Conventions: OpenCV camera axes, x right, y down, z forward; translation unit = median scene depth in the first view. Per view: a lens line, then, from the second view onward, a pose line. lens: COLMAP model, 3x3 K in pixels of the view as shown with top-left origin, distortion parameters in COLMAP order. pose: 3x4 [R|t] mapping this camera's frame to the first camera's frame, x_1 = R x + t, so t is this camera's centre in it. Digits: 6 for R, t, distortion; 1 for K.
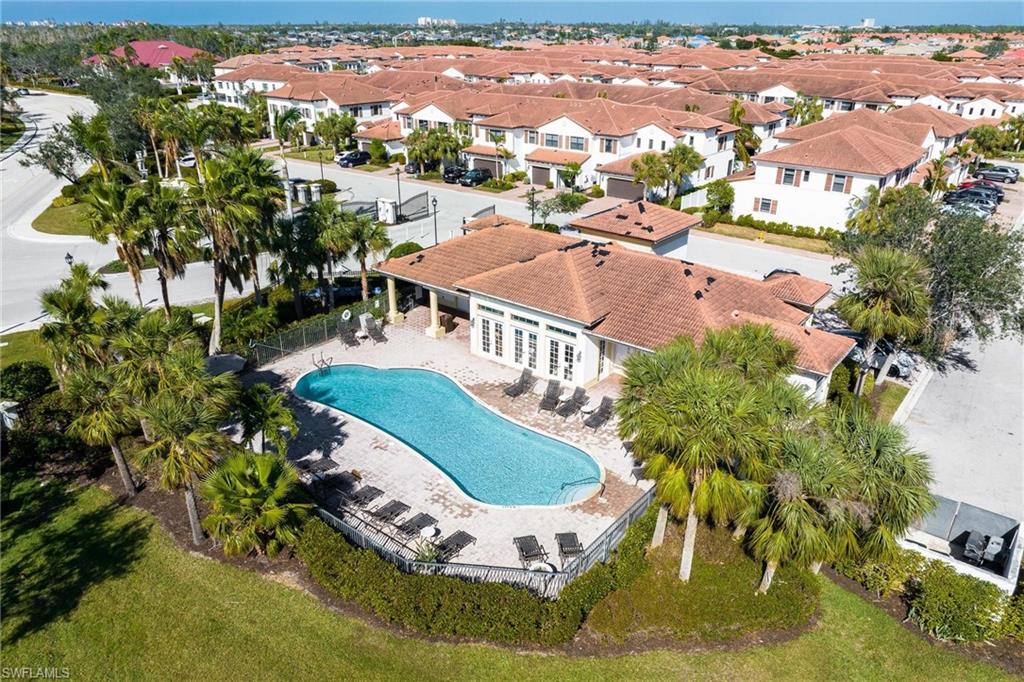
lens RADIAL K [[730.2, 0, 517.0], [0, 730.2, 346.3], [0, 0, 1]] dist [-0.019338, -0.002162]
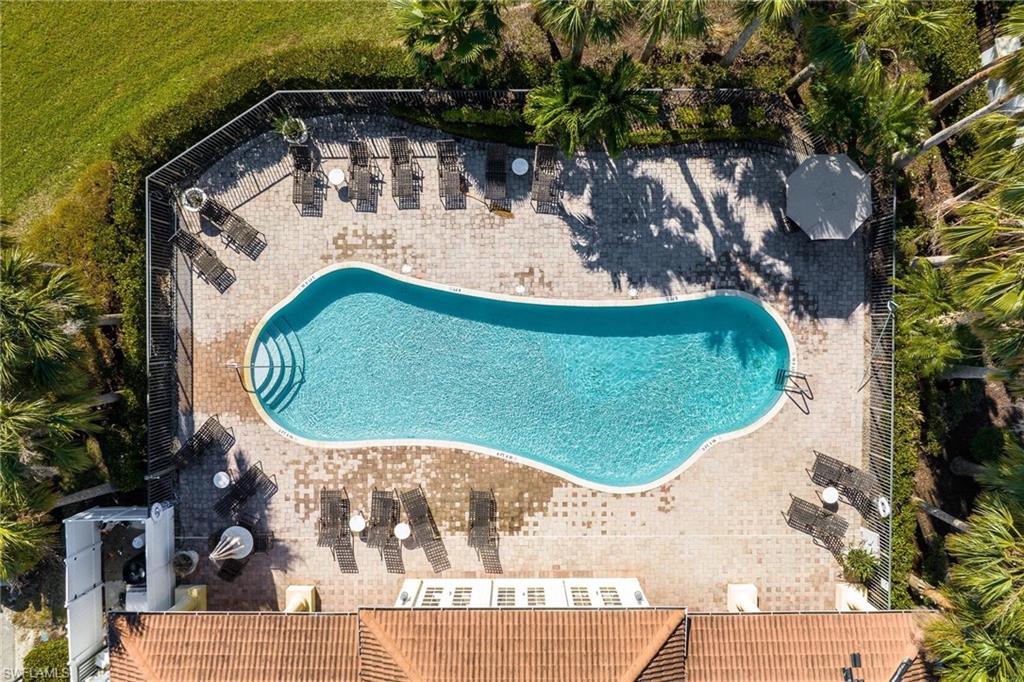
lens RADIAL K [[730.2, 0, 517.0], [0, 730.2, 346.3], [0, 0, 1]] dist [-0.019338, -0.002162]
pose [[-0.777124, 0.628843, 0.025221, -0.075463], [-0.234494, -0.326511, 0.915644, -0.280097], [0.584030, 0.705654, 0.401199, 0.369249]]
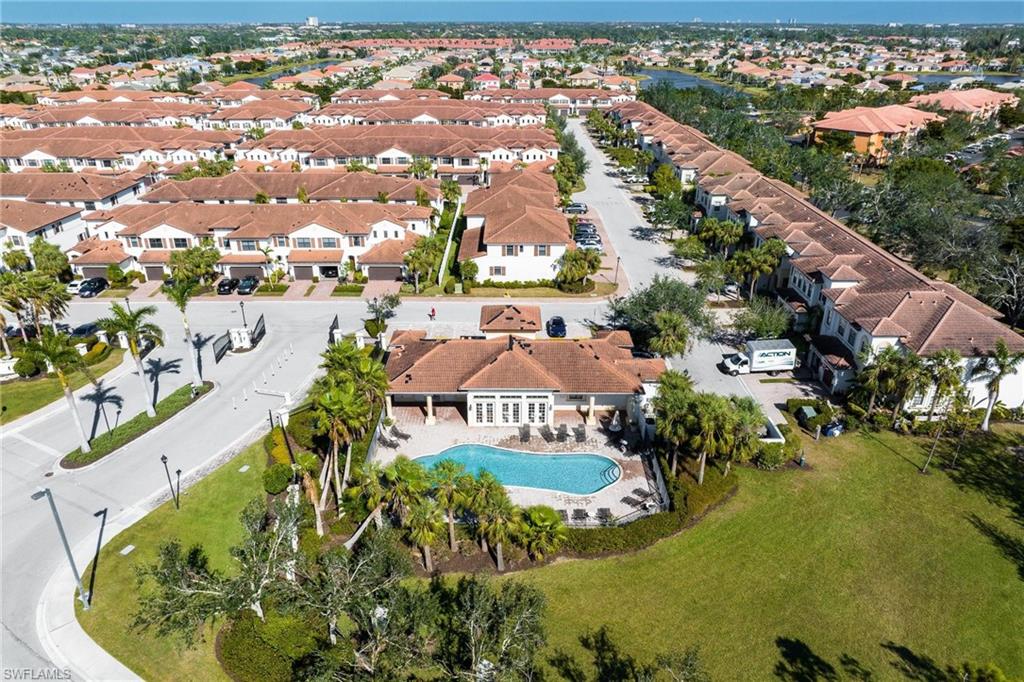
lens RADIAL K [[730.2, 0, 517.0], [0, 730.2, 346.3], [0, 0, 1]] dist [-0.019338, -0.002162]
pose [[0.778896, -0.259095, 0.571132, -0.532183], [0.255319, 0.962791, 0.088573, -0.171975], [-0.572830, 0.076832, 0.816066, -0.230517]]
